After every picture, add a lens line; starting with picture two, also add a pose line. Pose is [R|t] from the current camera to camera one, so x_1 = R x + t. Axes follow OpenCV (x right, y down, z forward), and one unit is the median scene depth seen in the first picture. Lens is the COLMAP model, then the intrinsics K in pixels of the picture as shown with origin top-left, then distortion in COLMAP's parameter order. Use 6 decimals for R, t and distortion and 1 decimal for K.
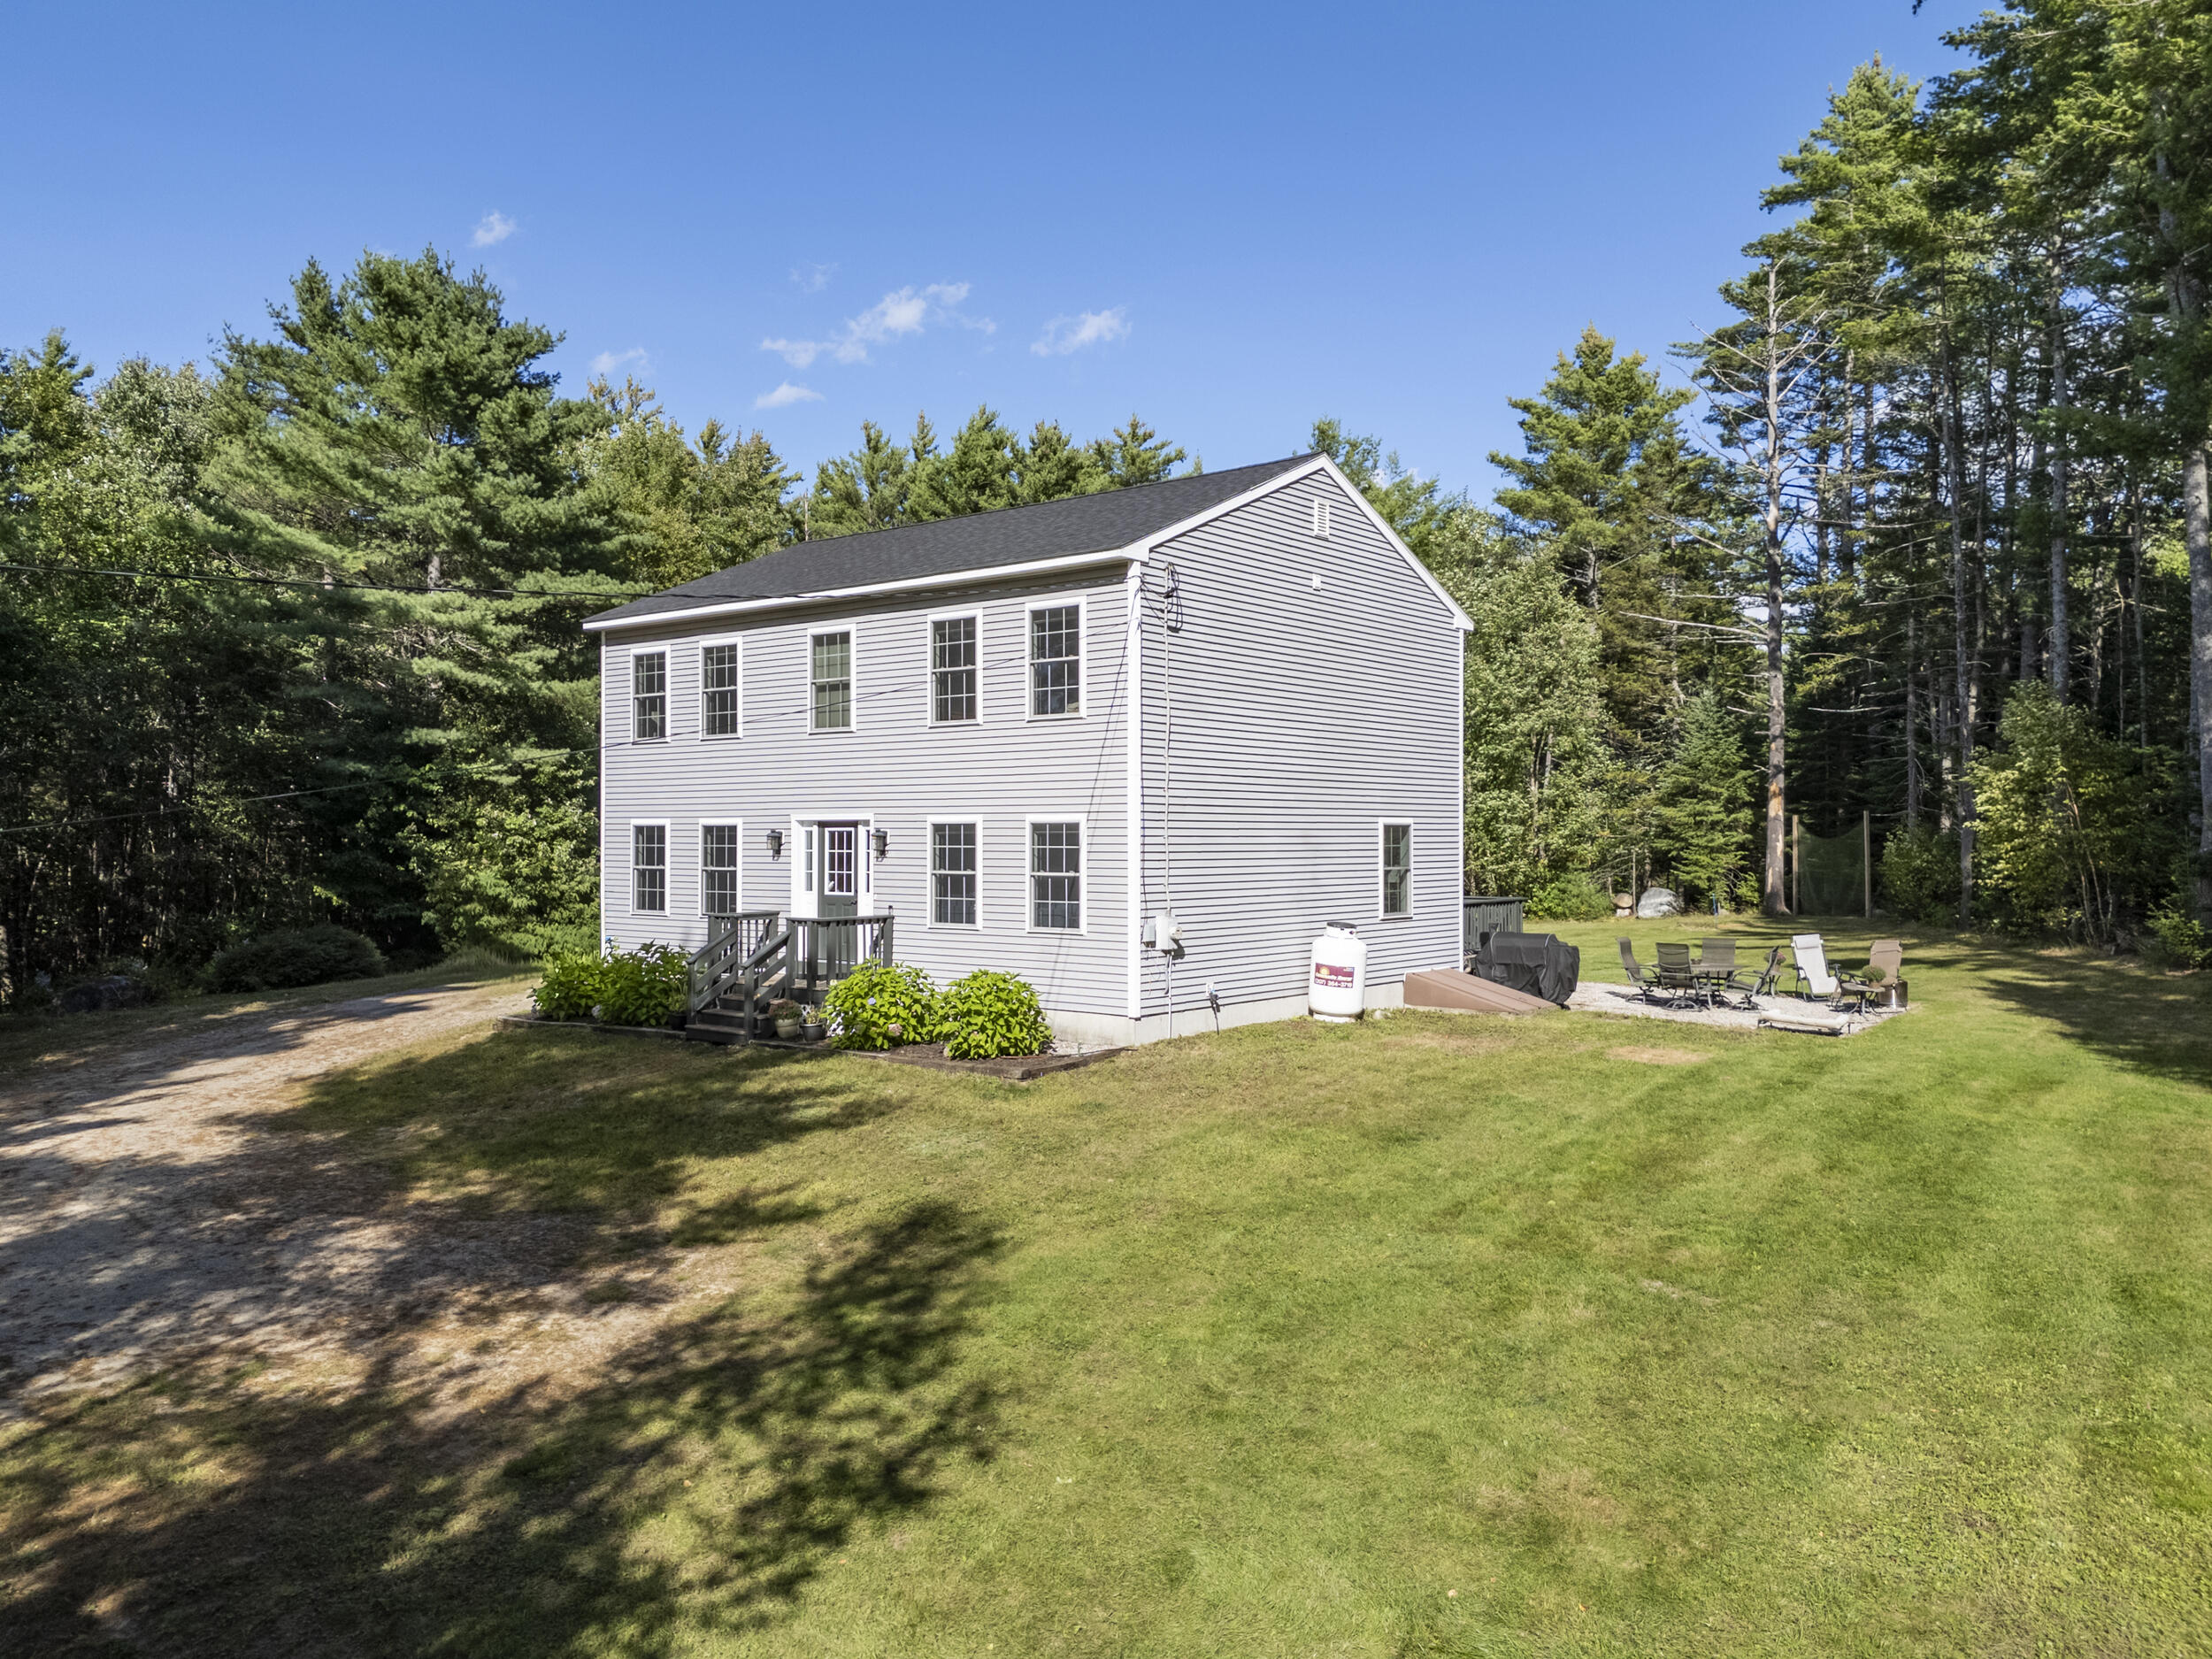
lens RADIAL K [[1595.2, 0, 1113.5], [0, 1595.2, 804.8], [0, 0, 1]] dist [0.030565, -0.004209]
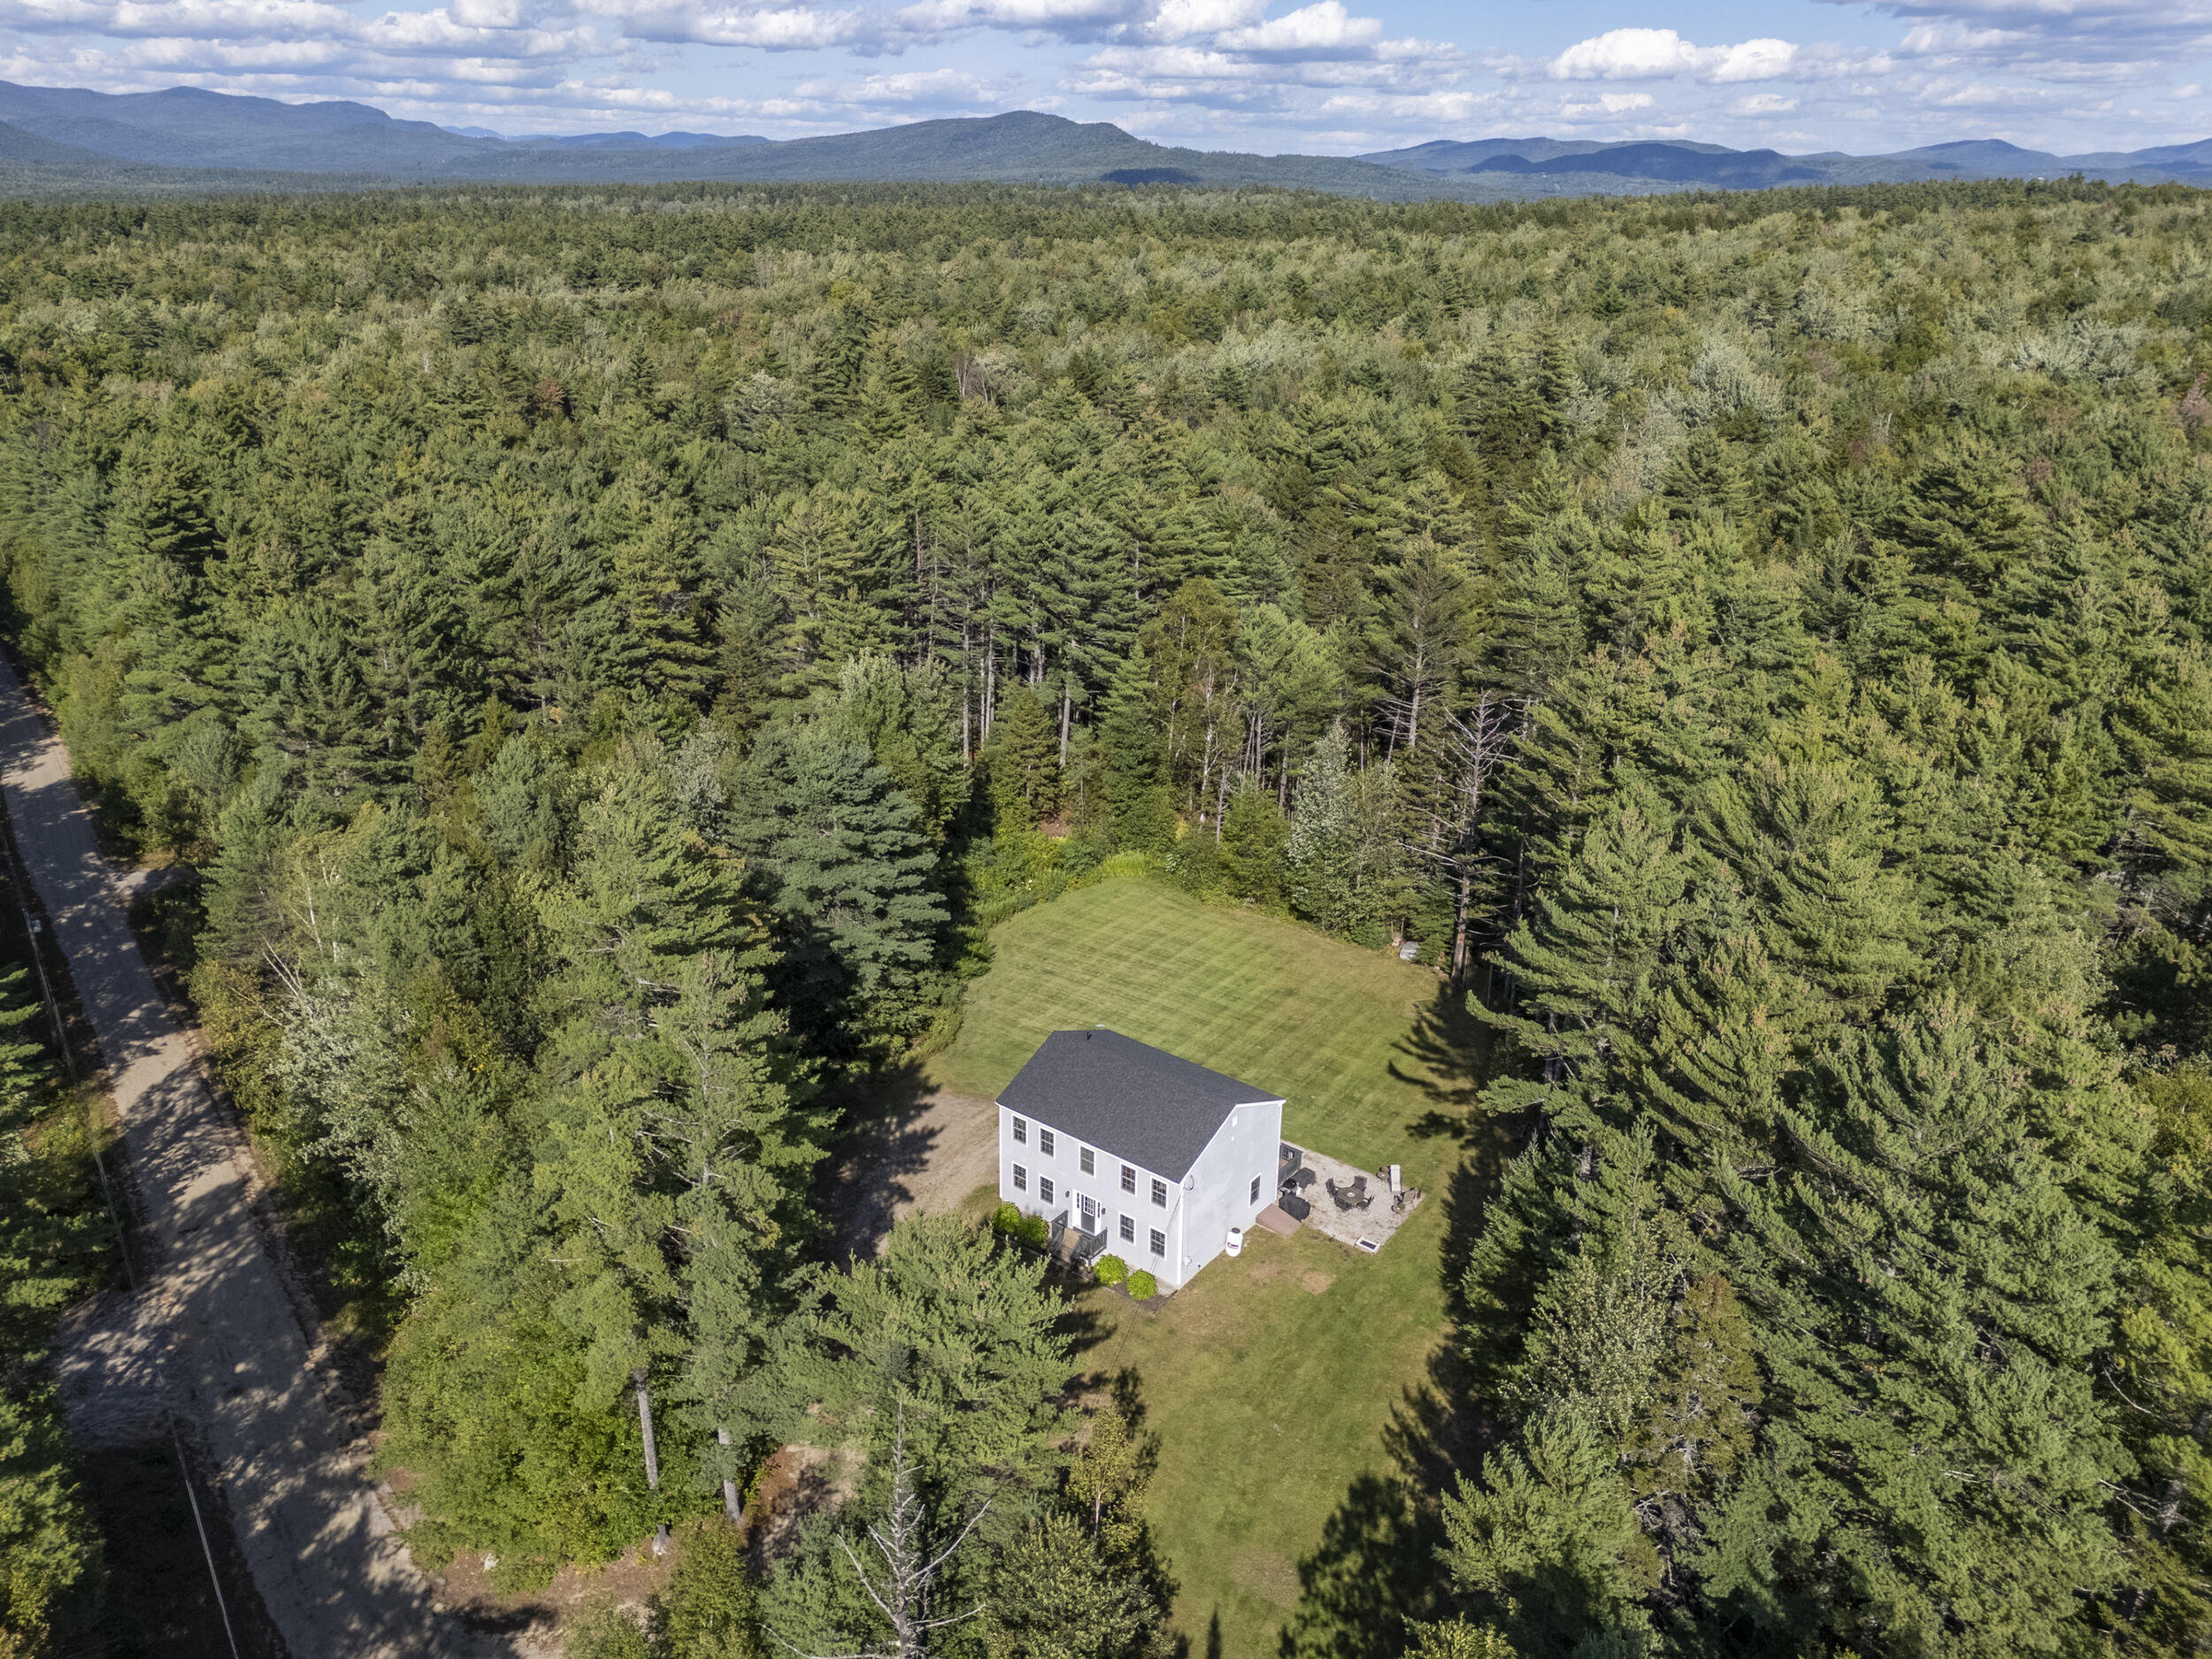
lens RADIAL K [[1595.2, 0, 1113.5], [0, 1595.2, 804.8], [0, 0, 1]] dist [0.030565, -0.004209]
pose [[0.999636, 0.006414, 0.026206, -0.213836], [-0.016130, 0.920680, 0.389985, -2.068547], [-0.021626, -0.390266, 0.920448, -1.785675]]
